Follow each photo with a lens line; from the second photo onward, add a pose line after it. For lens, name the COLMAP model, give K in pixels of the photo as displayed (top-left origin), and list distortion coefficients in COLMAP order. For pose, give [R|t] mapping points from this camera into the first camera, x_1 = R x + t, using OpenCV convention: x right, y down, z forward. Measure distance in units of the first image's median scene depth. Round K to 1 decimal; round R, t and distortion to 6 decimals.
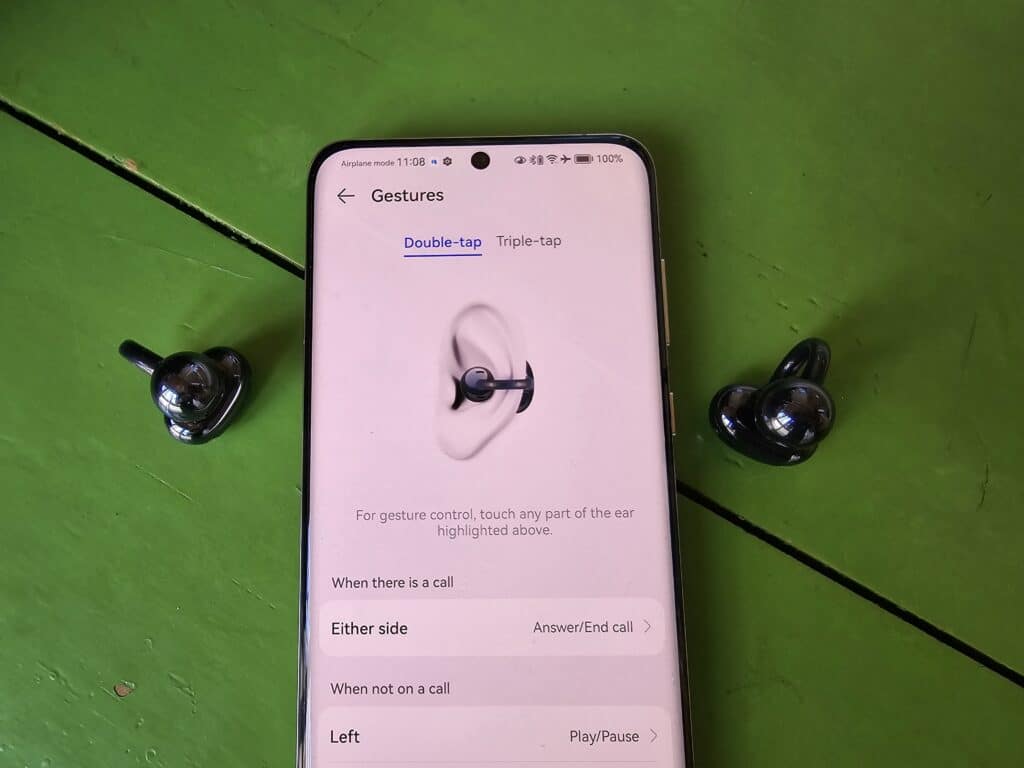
lens RADIAL K [[412.1, 0, 541.6], [0, 412.1, 353.3], [0, 0, 1]] dist [0.006839, 0.000757]
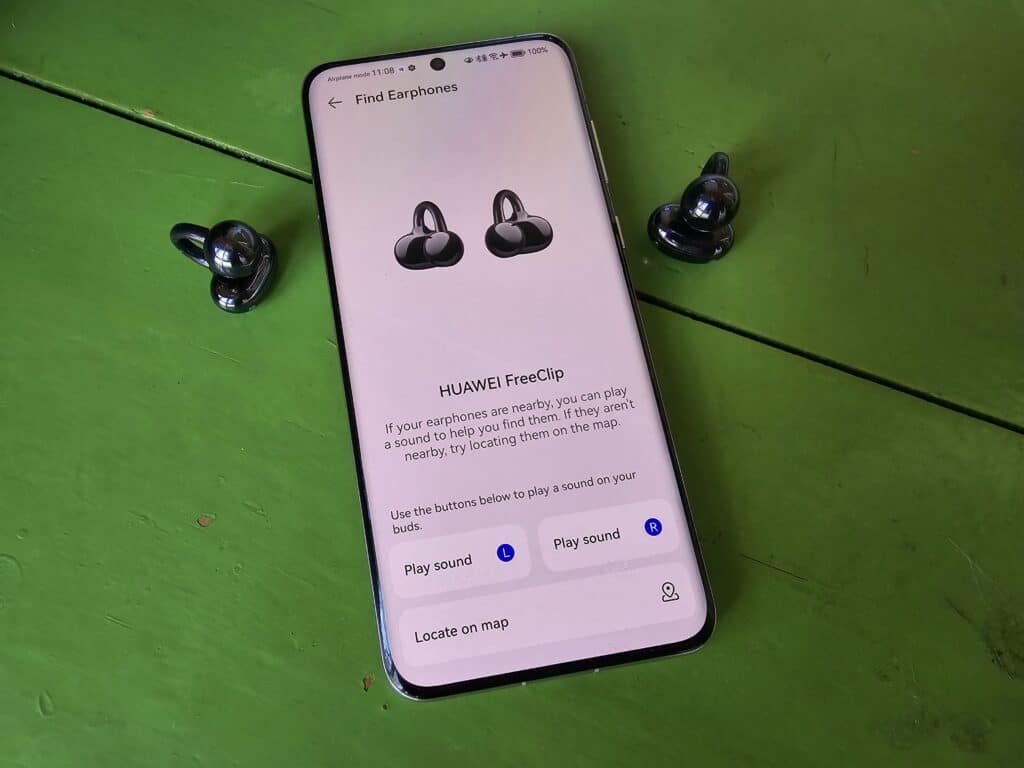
lens RADIAL K [[412.1, 0, 511.0], [0, 412.1, 382.6], [0, 0, 1]] dist [0.006839, 0.000757]
pose [[0.986093, -0.158831, 0.048914, -0.144672], [0.161564, 0.985147, -0.058155, 0.609678], [-0.038951, 0.065249, 0.997109, -0.213783]]
